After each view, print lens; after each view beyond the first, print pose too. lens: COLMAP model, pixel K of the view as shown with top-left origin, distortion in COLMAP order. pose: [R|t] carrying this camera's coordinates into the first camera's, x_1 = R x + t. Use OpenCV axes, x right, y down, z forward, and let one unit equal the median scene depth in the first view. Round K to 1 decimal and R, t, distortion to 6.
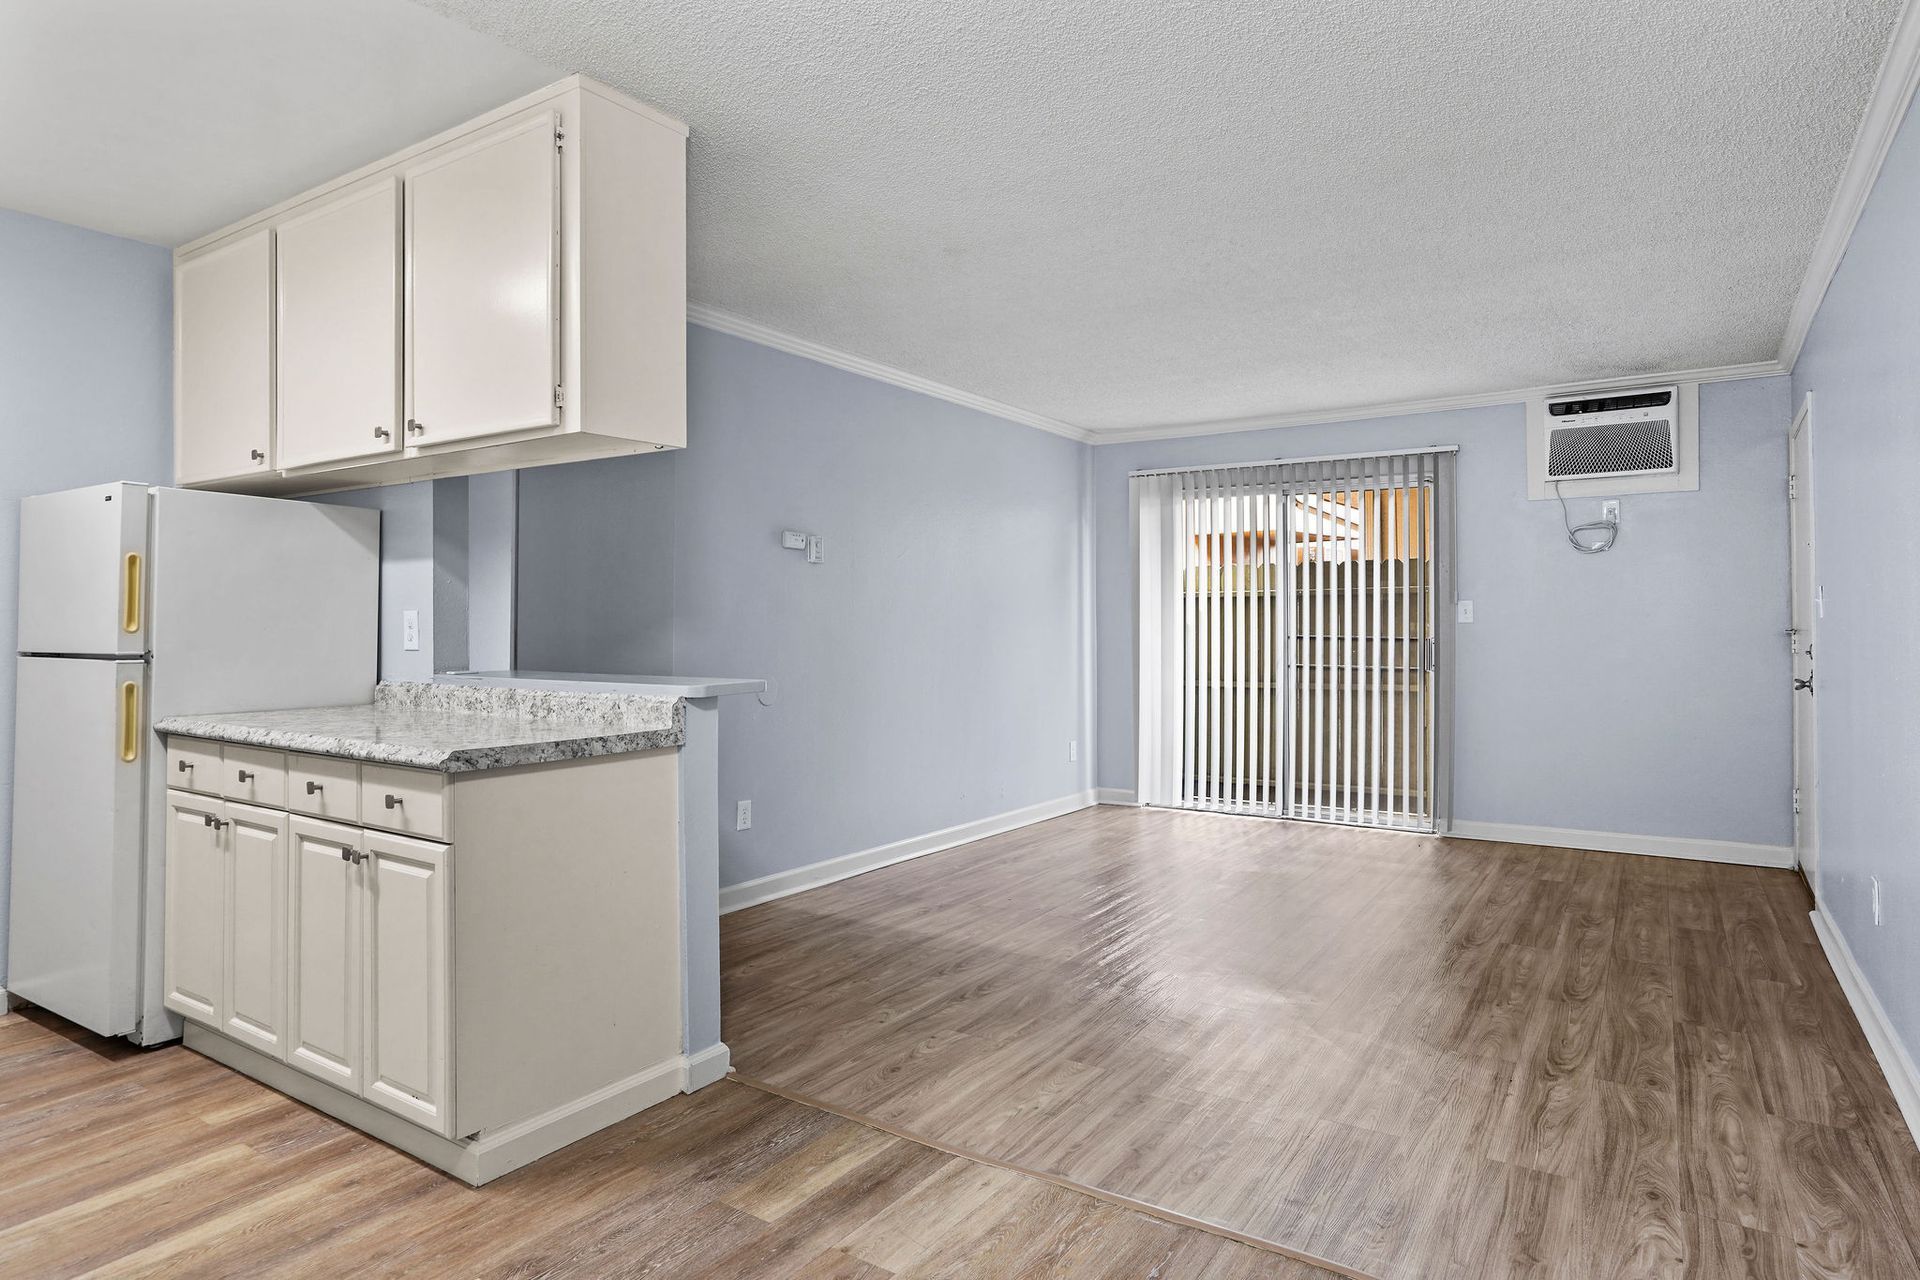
lens RADIAL K [[1096.9, 0, 952.3], [0, 1096.9, 613.6], [0, 0, 1]] dist [-0.037092, 0.031649]
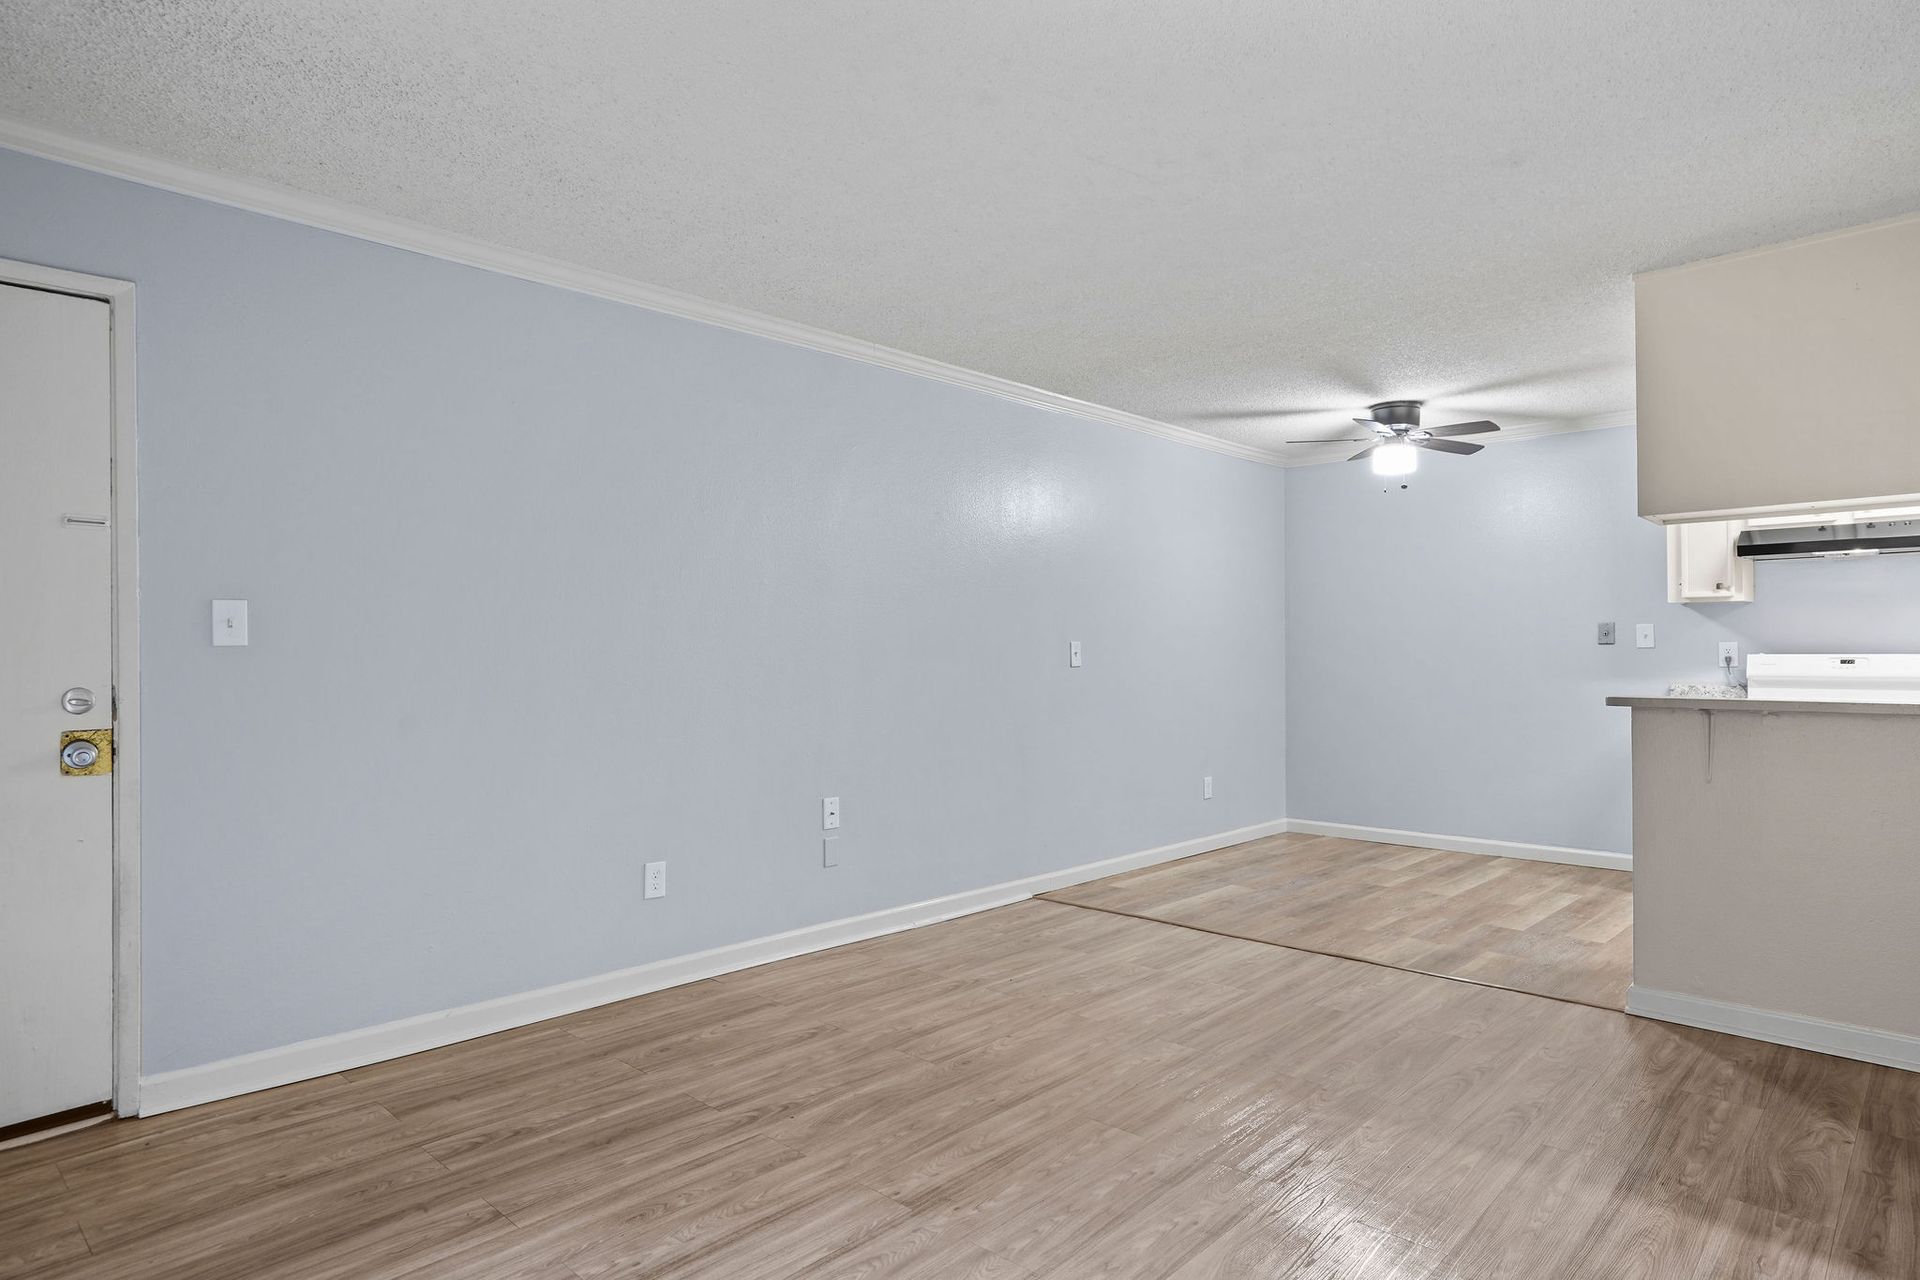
lens RADIAL K [[1090.0, 0, 954.1], [0, 1090.0, 642.3], [0, 0, 1]] dist [-0.034536, 0.034778]
pose [[-0.983875, 0.006752, 0.178727, 0.317077], [0.002793, 0.999745, -0.022390, 0.026130], [-0.178833, -0.021529, -0.983644, 2.277066]]
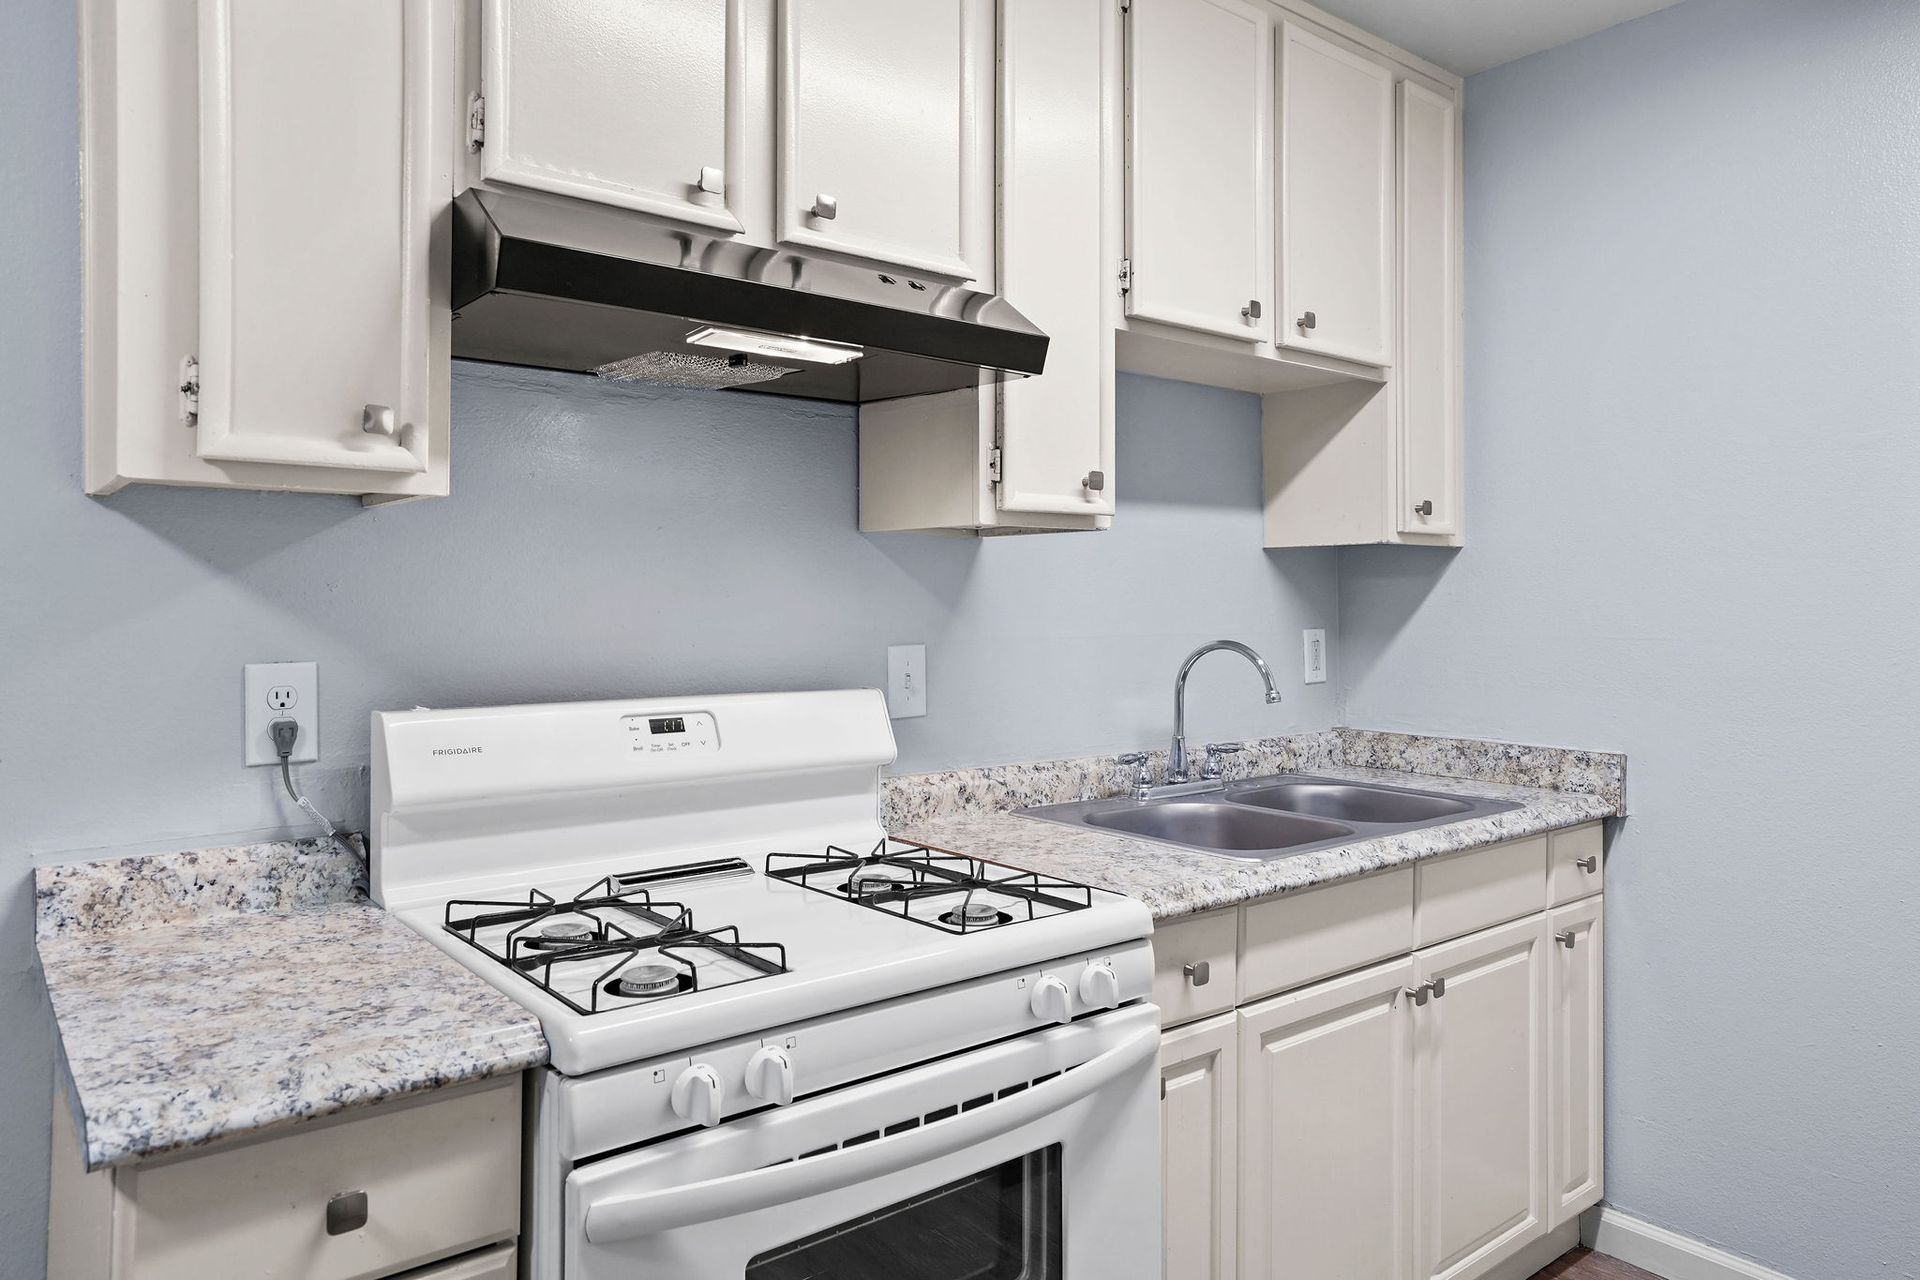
lens RADIAL K [[1256.1, 0, 962.1], [0, 1256.1, 586.1], [0, 0, 1]] dist [-0.003027, 0.003664]
pose [[-0.289070, -0.012673, -0.957224, -0.231779], [0.009033, 0.999832, -0.015965, -0.033625], [0.957265, -0.013262, -0.288907, 0.644920]]
